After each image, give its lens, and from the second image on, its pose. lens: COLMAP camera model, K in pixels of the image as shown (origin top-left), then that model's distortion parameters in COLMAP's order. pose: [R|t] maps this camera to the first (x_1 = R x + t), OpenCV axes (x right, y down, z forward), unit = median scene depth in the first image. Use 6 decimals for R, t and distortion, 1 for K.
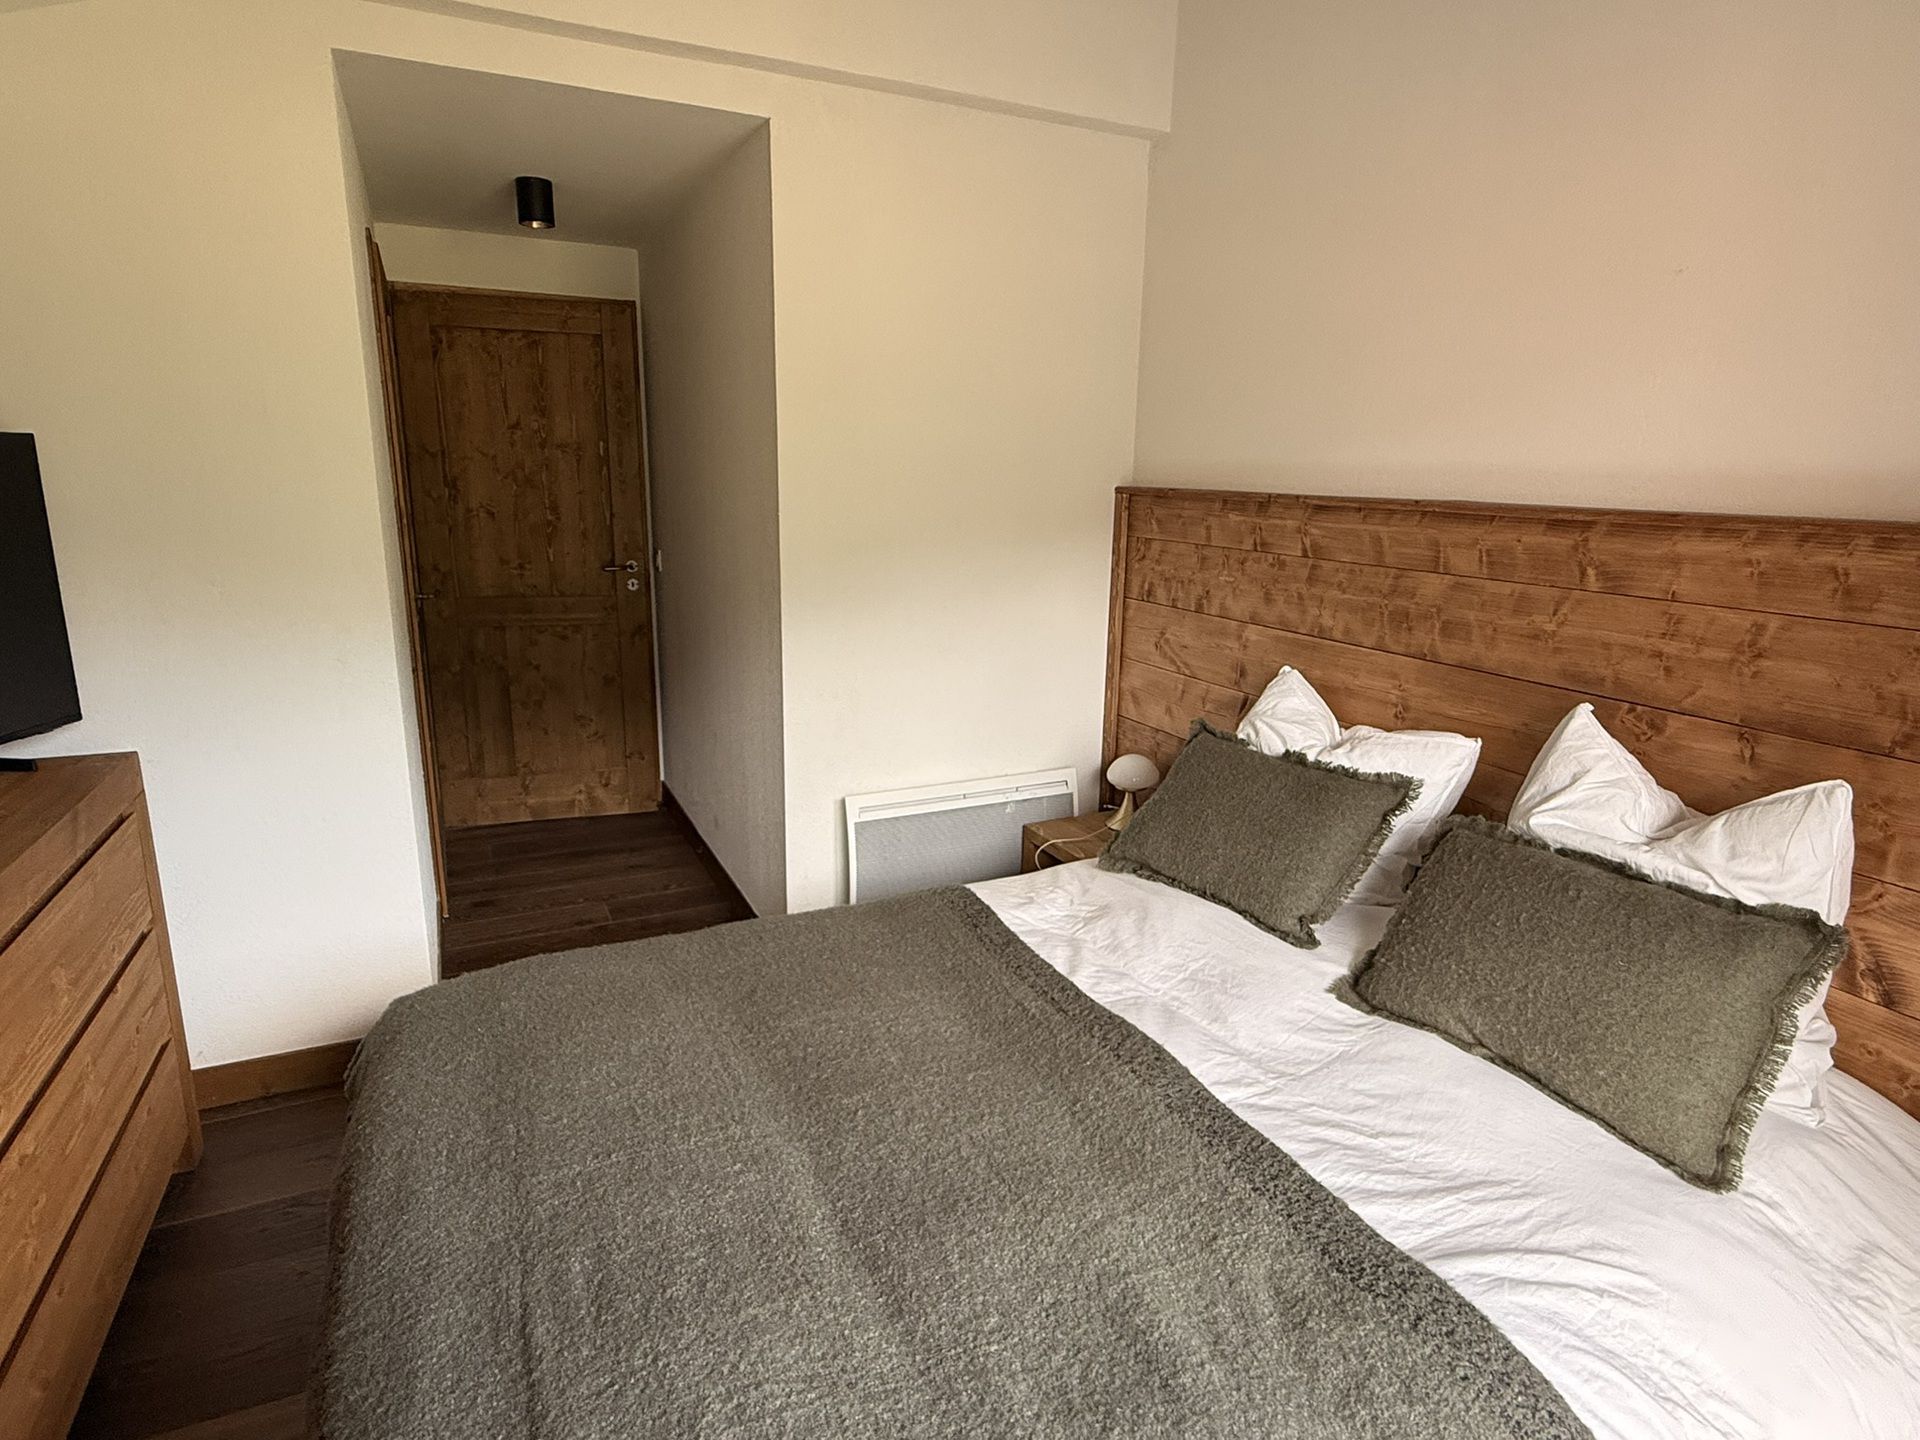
lens RADIAL K [[1061.9, 0, 953.0], [0, 1061.9, 716.1], [0, 0, 1]] dist [0.001570, -0.000286]
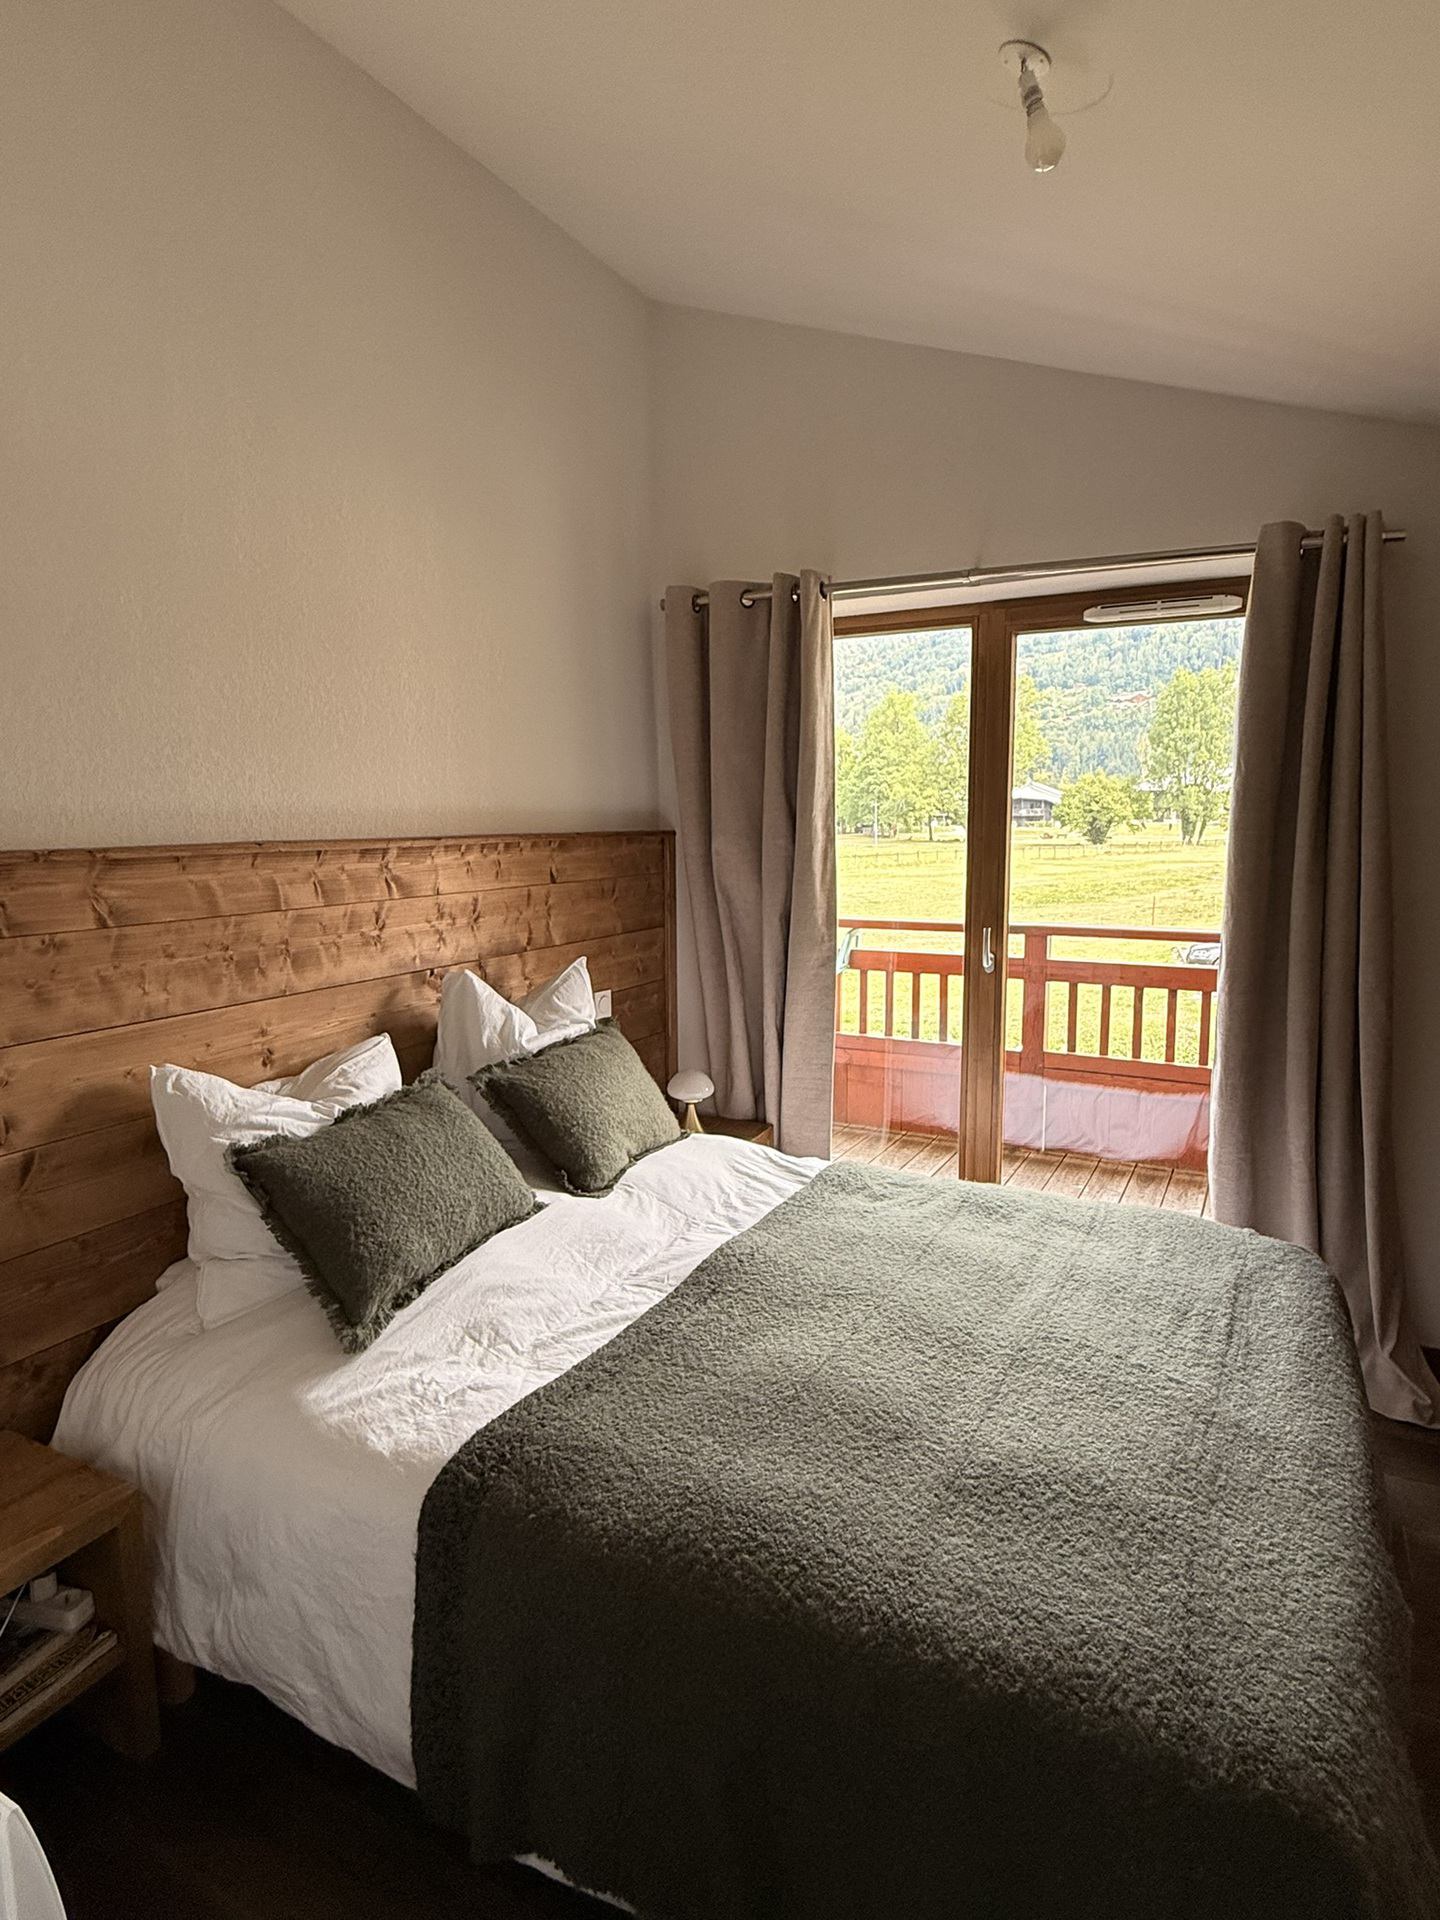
lens RADIAL K [[1061.9, 0, 713.4], [0, 1061.9, 959.4], [0, 0, 1]] dist [0.001570, -0.000286]
pose [[-0.585942, -0.109509, 0.802919, -0.603876], [0.199811, 0.940710, 0.274117, -0.281885], [-0.785333, 0.321049, -0.529321, 1.204373]]
